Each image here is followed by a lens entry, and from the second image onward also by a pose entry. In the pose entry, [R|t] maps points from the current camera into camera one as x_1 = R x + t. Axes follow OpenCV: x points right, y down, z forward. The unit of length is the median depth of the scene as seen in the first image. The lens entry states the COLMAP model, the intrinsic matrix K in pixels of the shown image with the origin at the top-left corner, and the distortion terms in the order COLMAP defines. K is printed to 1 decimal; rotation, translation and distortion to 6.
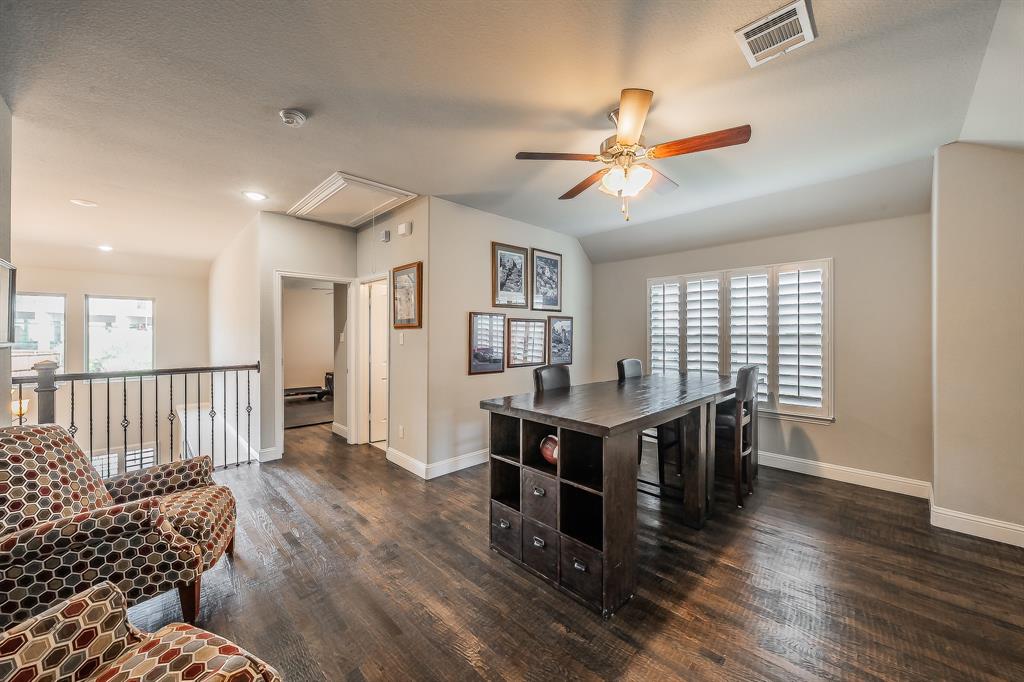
lens RADIAL K [[381.3, 0, 512.0], [0, 381.3, 341.0], [0, 0, 1]] dist [0.000352, 0.000009]
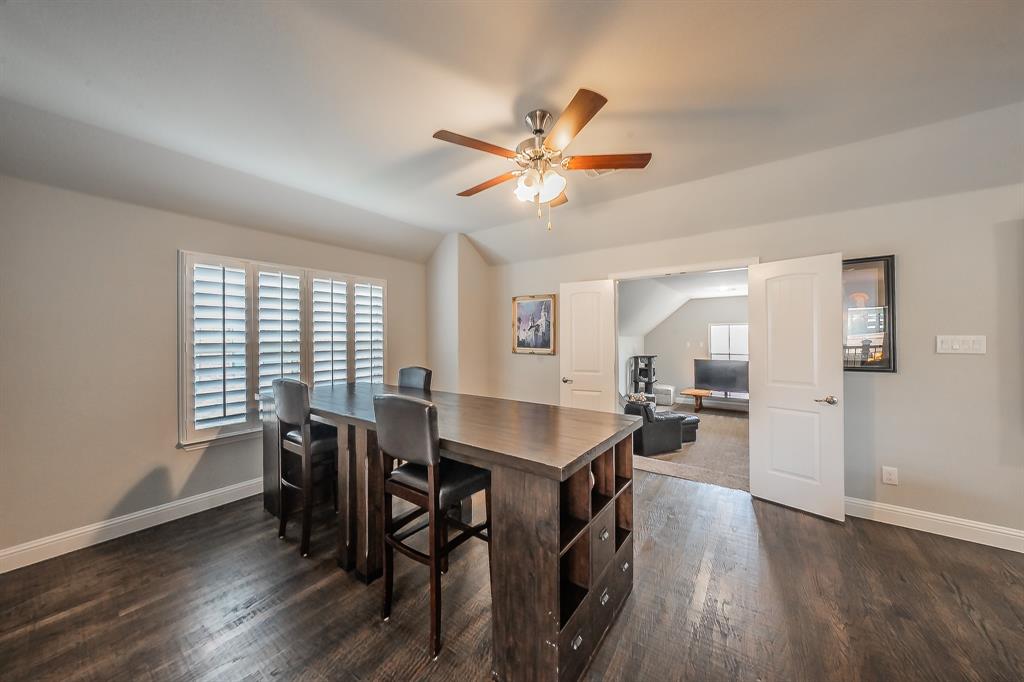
lens RADIAL K [[346.9, 0, 512.0], [0, 346.9, 341.0], [0, 0, 1]] dist [0.000076, 0.000001]
pose [[-0.166287, -0.005130, 0.986064, -0.323960], [0.019270, 0.999779, 0.008451, -0.015934], [-0.985889, 0.020407, -0.166151, 0.675011]]
